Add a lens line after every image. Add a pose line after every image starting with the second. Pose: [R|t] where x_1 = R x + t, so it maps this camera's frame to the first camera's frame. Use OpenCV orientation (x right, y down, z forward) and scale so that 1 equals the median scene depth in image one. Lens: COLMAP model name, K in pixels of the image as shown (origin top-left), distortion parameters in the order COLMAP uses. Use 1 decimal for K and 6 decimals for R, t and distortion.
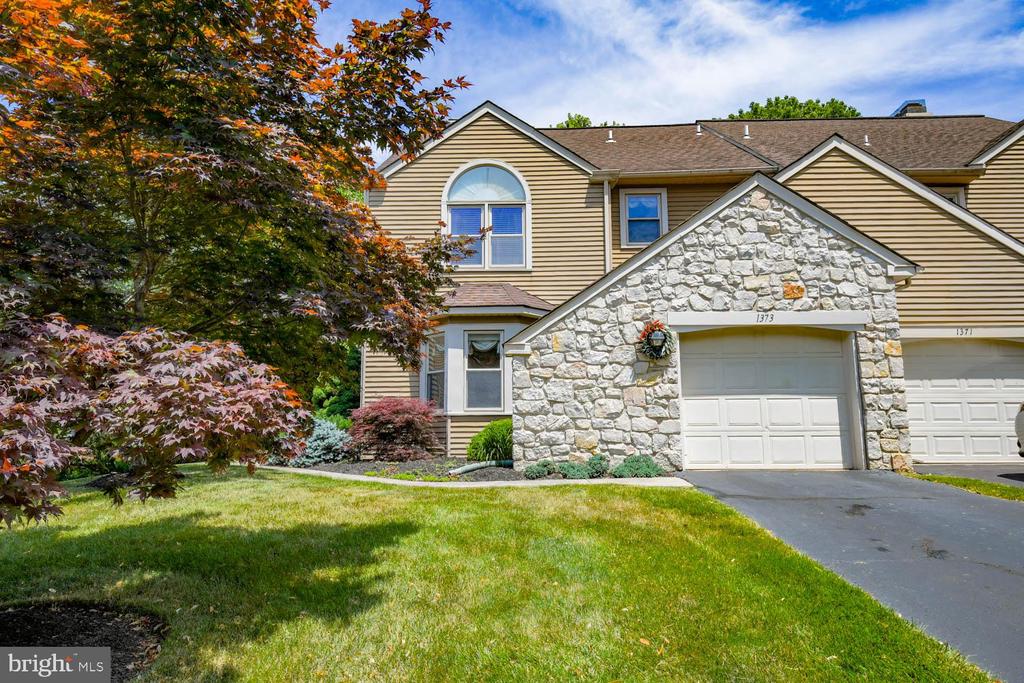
lens RADIAL K [[631.7, 0, 512.6], [0, 631.7, 339.5], [0, 0, 1]] dist [-0.006718, 0.000205]
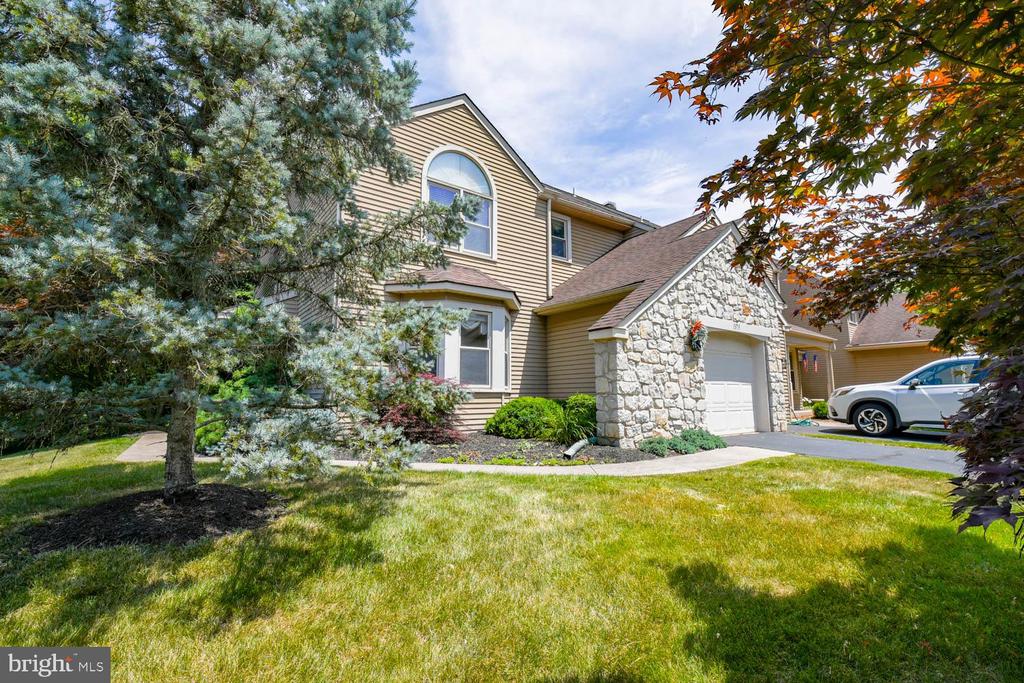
lens RADIAL K [[448.8, 0, 511.3], [0, 448.8, 342.7], [0, 0, 1]] dist [-0.021980, -0.002364]
pose [[0.793256, 0.075735, 0.604160, -0.590702], [-0.085005, 0.996292, -0.013281, 0.056654], [-0.602925, -0.040821, 0.796753, 0.513069]]
